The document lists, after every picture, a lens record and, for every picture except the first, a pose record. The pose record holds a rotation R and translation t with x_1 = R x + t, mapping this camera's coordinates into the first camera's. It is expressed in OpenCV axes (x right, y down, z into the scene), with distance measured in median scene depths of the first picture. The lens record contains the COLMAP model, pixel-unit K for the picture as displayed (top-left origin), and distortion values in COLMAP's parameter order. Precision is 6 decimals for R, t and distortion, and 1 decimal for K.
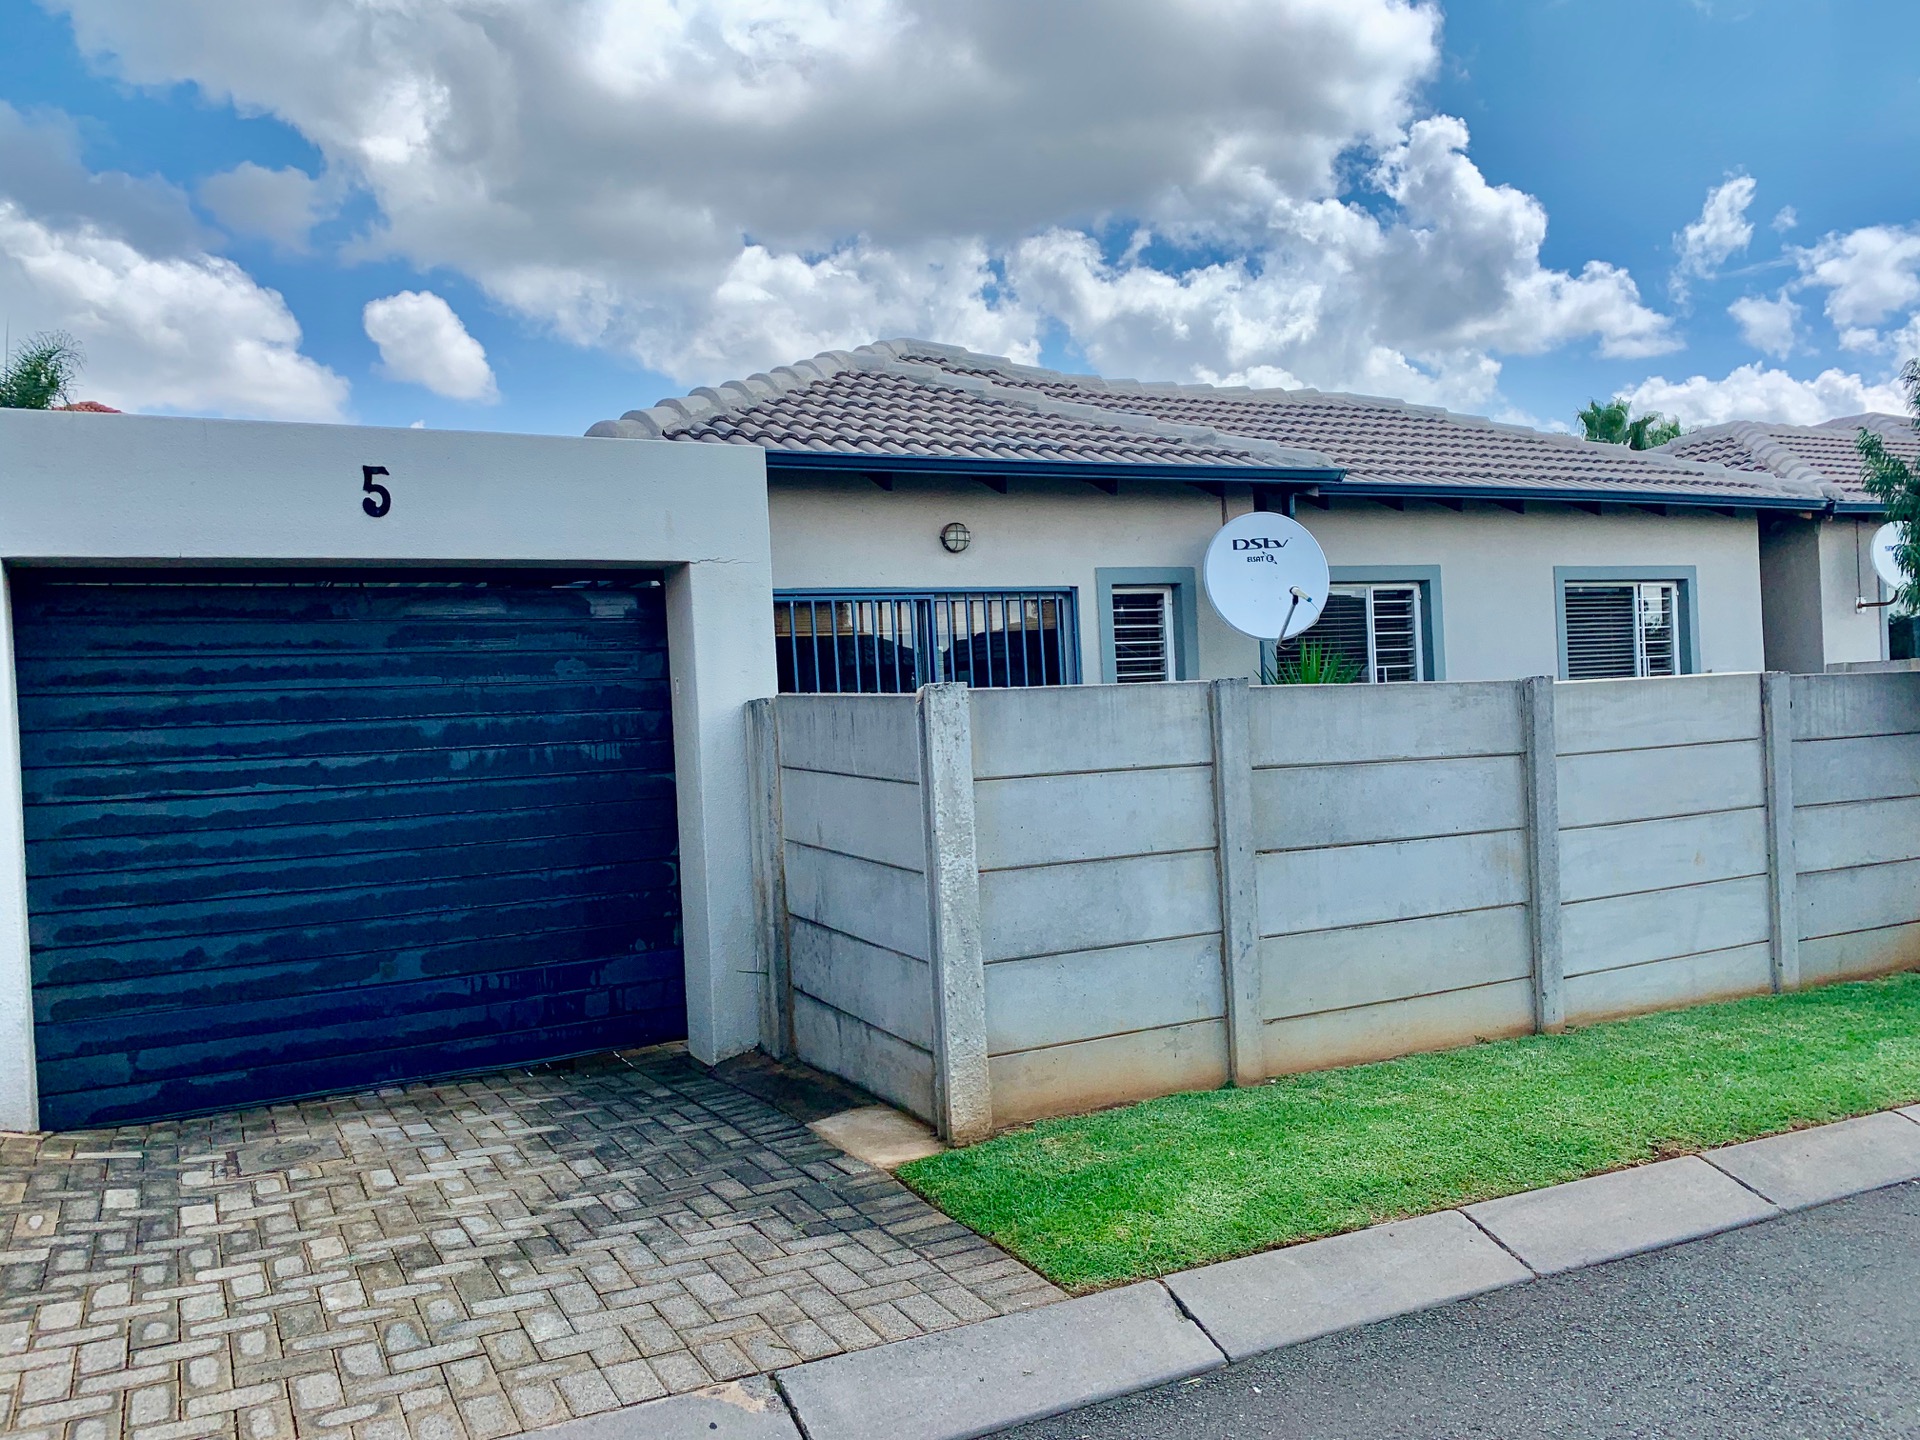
lens RADIAL K [[1466.4, 0, 966.1], [0, 1466.4, 738.3], [0, 0, 1]] dist [0.030442, -0.013591]
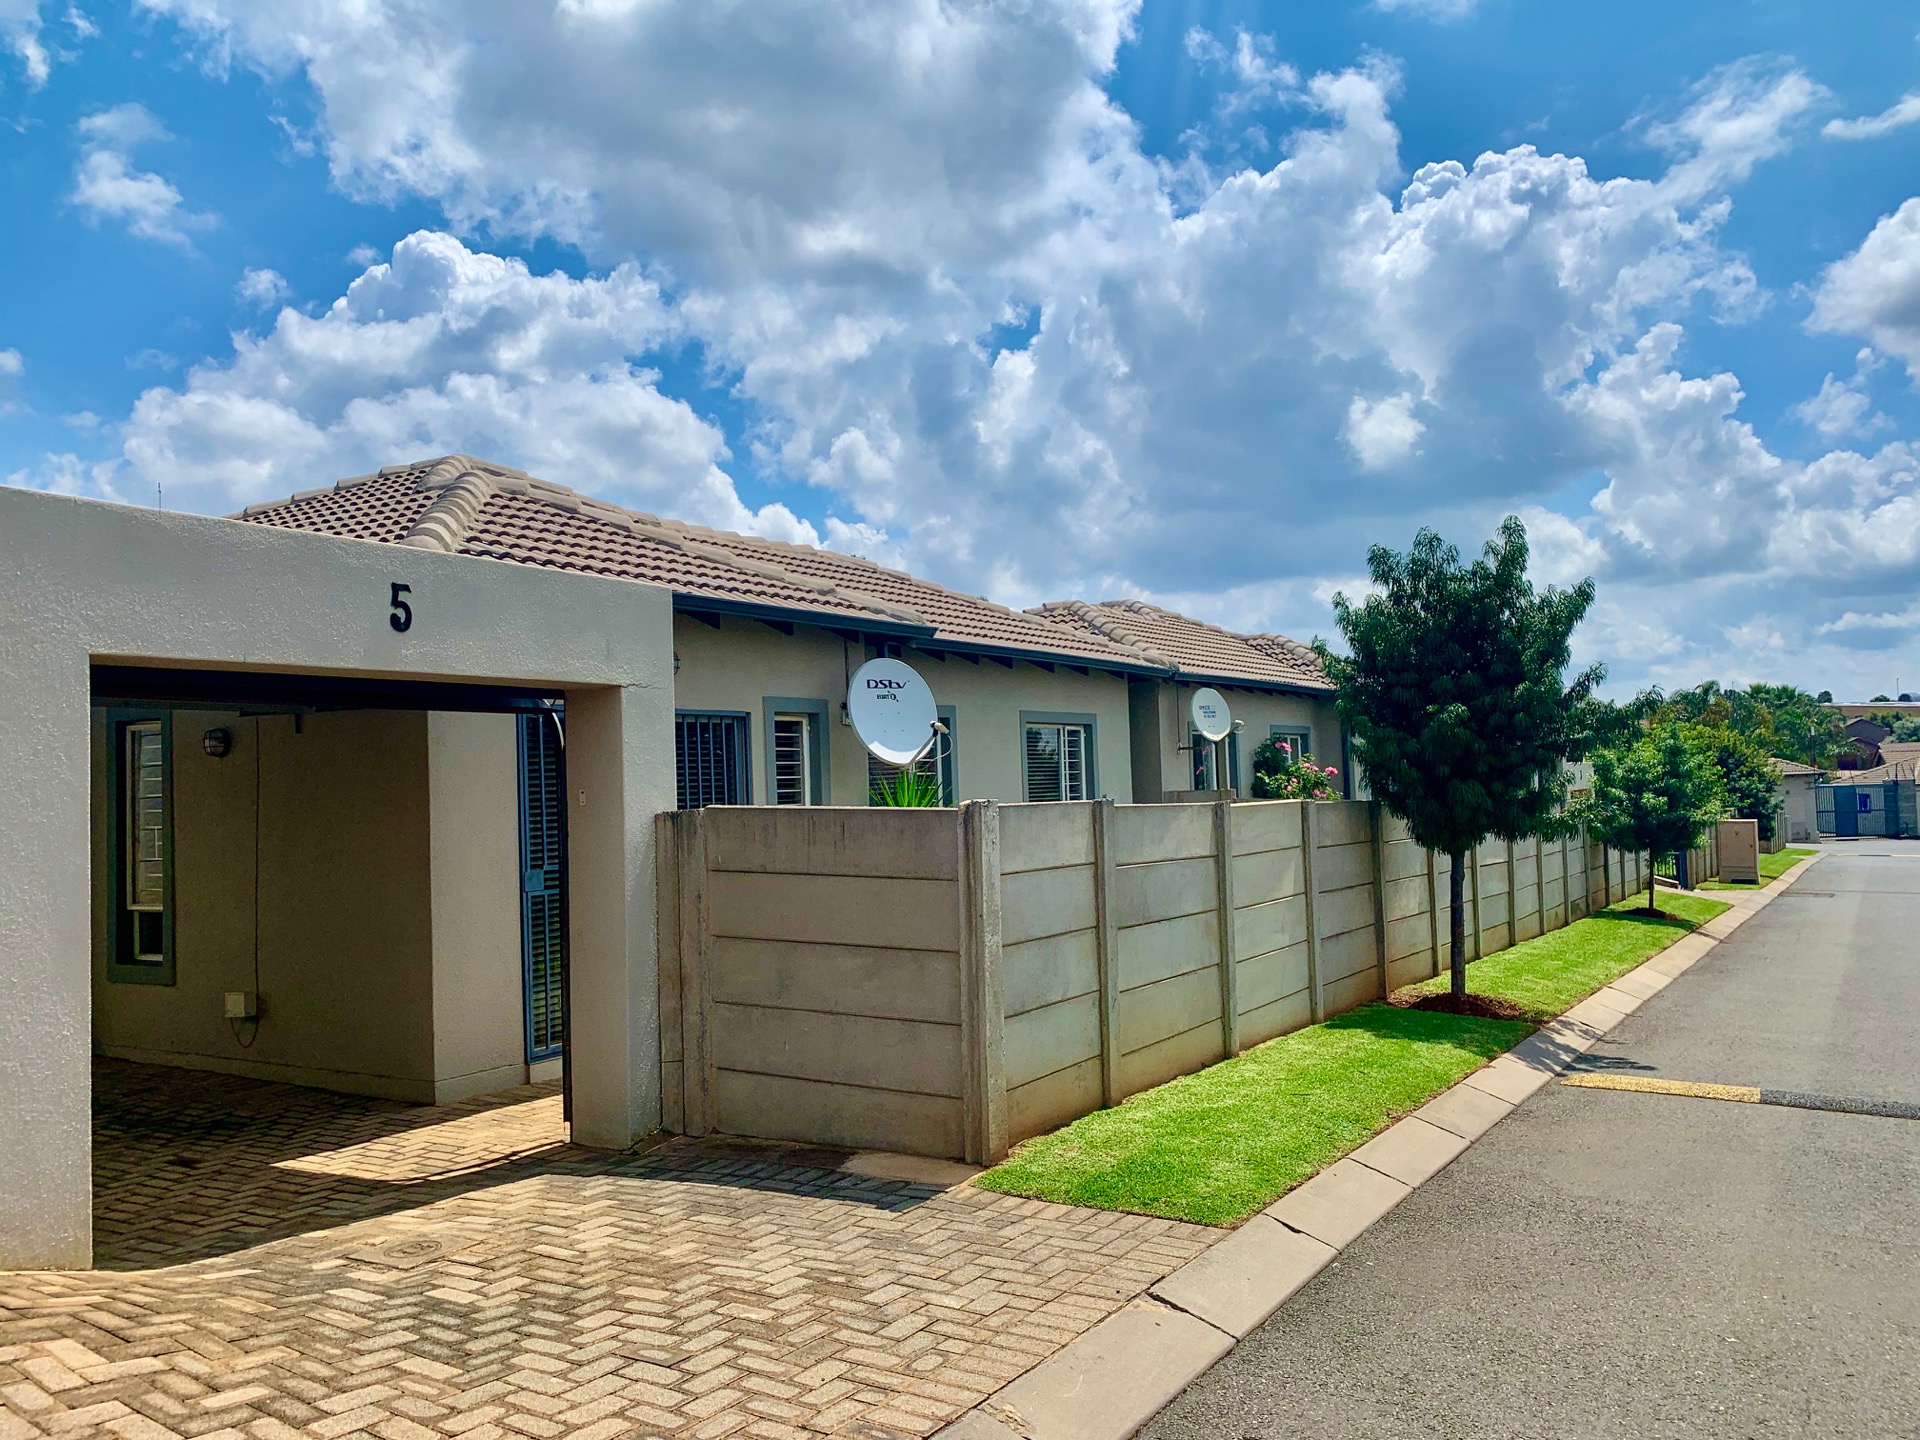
lens RADIAL K [[1464.8, 0, 961.7], [0, 1464.8, 721.5], [0, 0, 1]] dist [0.040918, -0.024376]
pose [[0.860779, 0.043869, 0.507085, -0.710628], [0.000984, 0.996133, -0.087849, 0.006464], [-0.508978, 0.076117, 0.857407, -0.112012]]
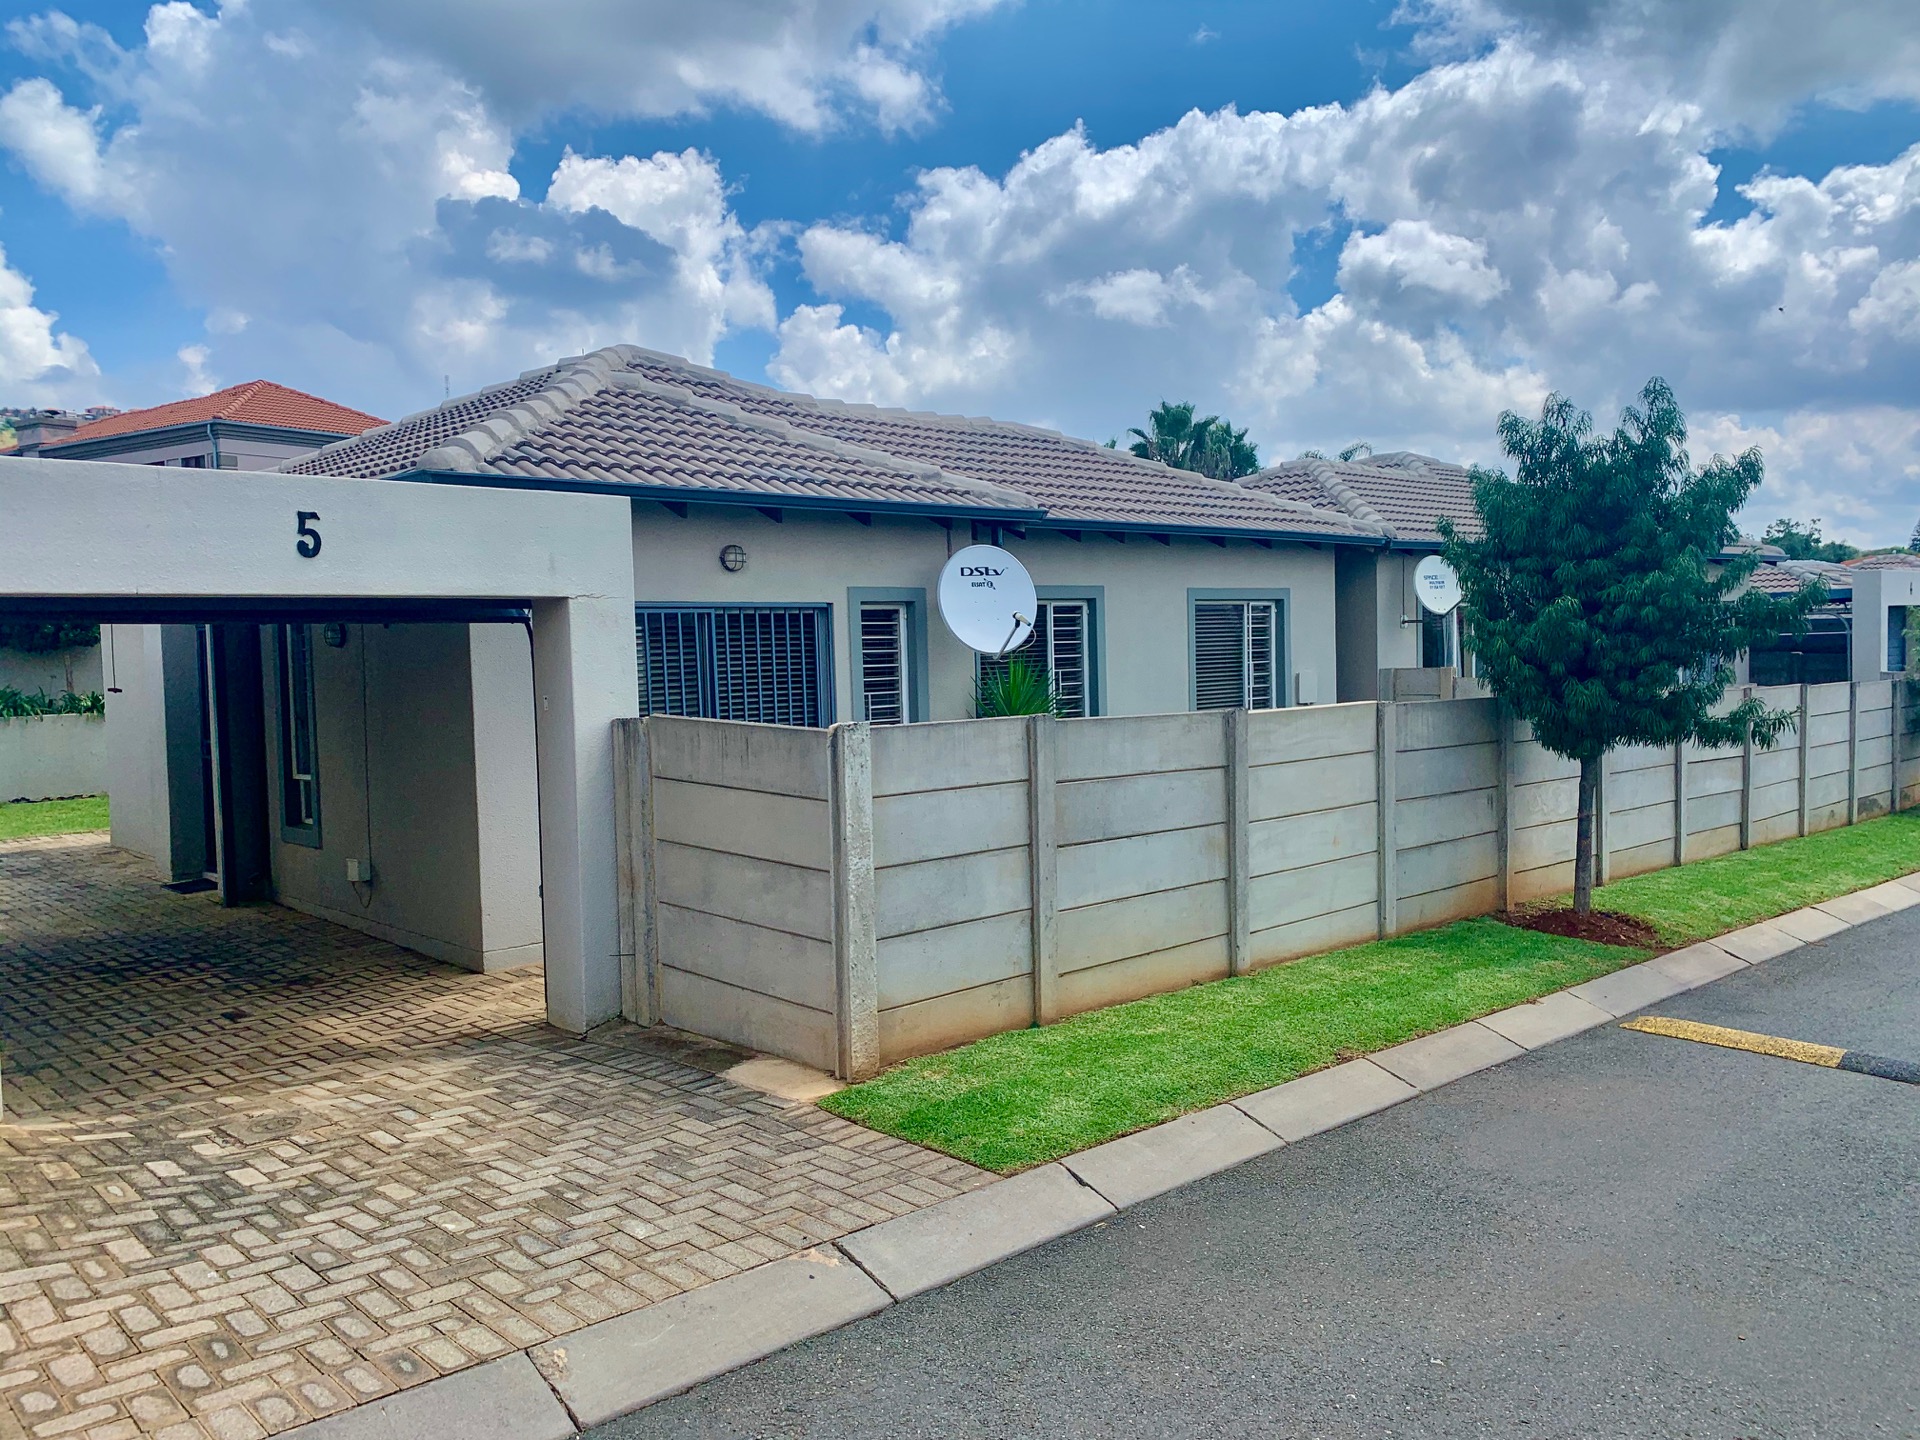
lens RADIAL K [[1464.8, 0, 961.7], [0, 1464.8, 721.5], [0, 0, 1]] dist [0.040918, -0.024376]
pose [[0.960841, 0.010130, 0.276916, -0.283543], [-0.015808, 0.999708, 0.018282, -0.065731], [-0.276650, -0.021943, 0.960720, -0.261842]]
